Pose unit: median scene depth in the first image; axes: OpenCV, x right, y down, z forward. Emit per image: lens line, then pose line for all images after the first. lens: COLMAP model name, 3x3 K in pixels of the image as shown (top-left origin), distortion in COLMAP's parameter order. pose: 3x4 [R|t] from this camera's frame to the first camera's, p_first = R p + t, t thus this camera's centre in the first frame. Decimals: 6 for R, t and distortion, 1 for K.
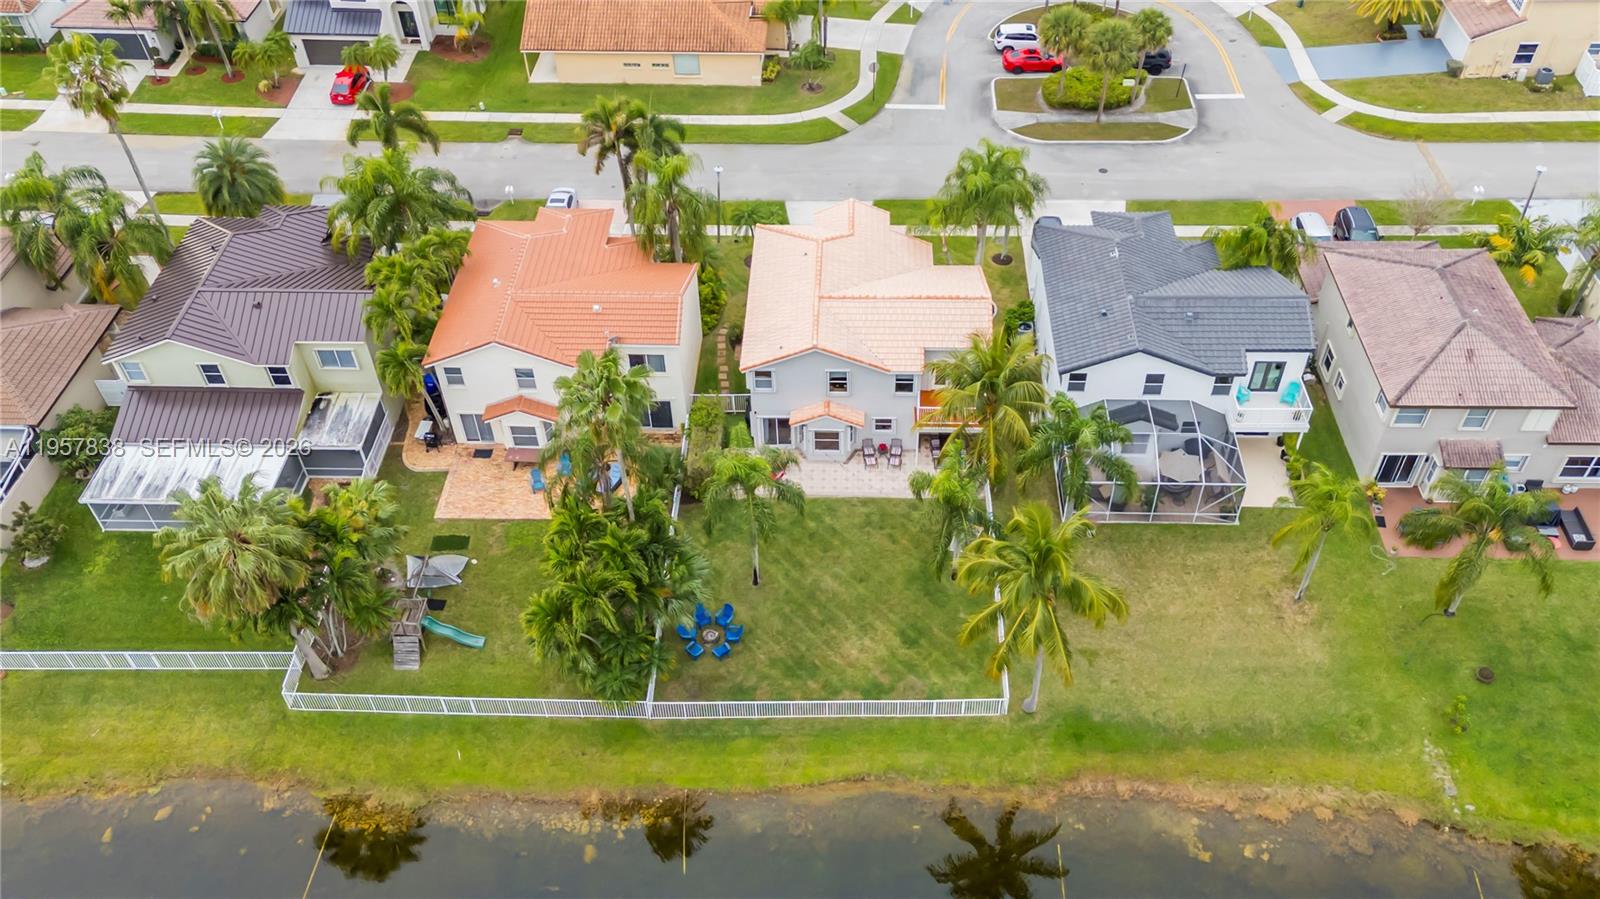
lens RADIAL K [[1204.1, 0, 821.9], [0, 1204.1, 448.1], [0, 0, 1]] dist [0.062236, 0.004580]
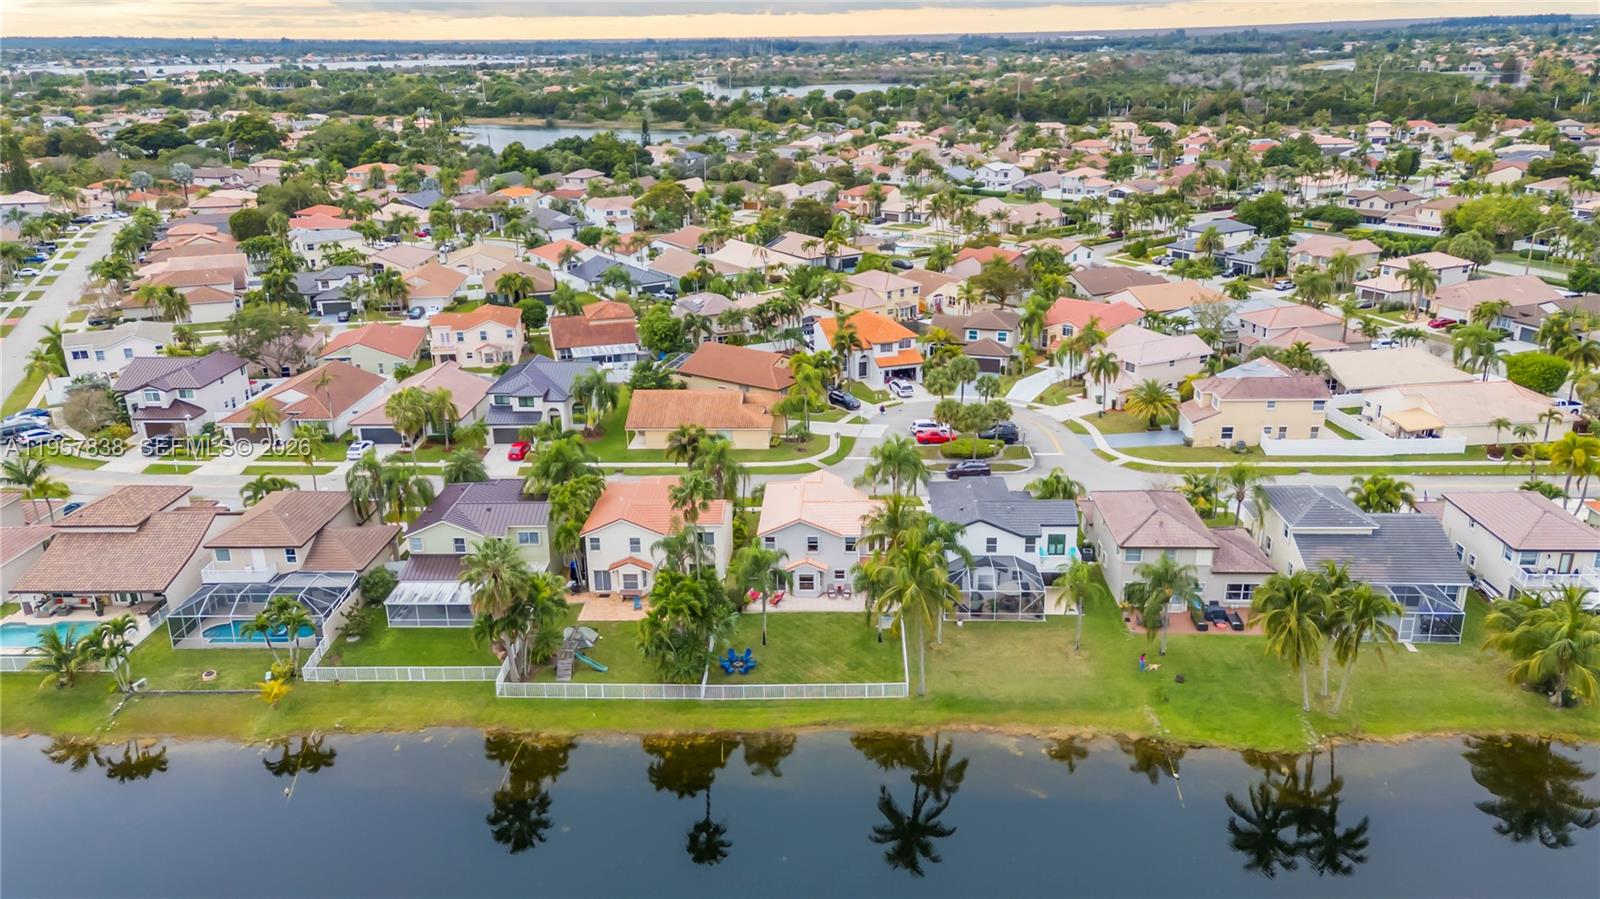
lens RADIAL K [[1093.8, 0, 802.0], [0, 1093.8, 507.0], [0, 0, 1]] dist [0.053119, -0.000671]
pose [[0.999944, -0.000354, -0.010613, 0.014593], [-0.003775, 0.922330, -0.386384, 0.500762], [0.009926, 0.386402, 0.922277, -0.484017]]
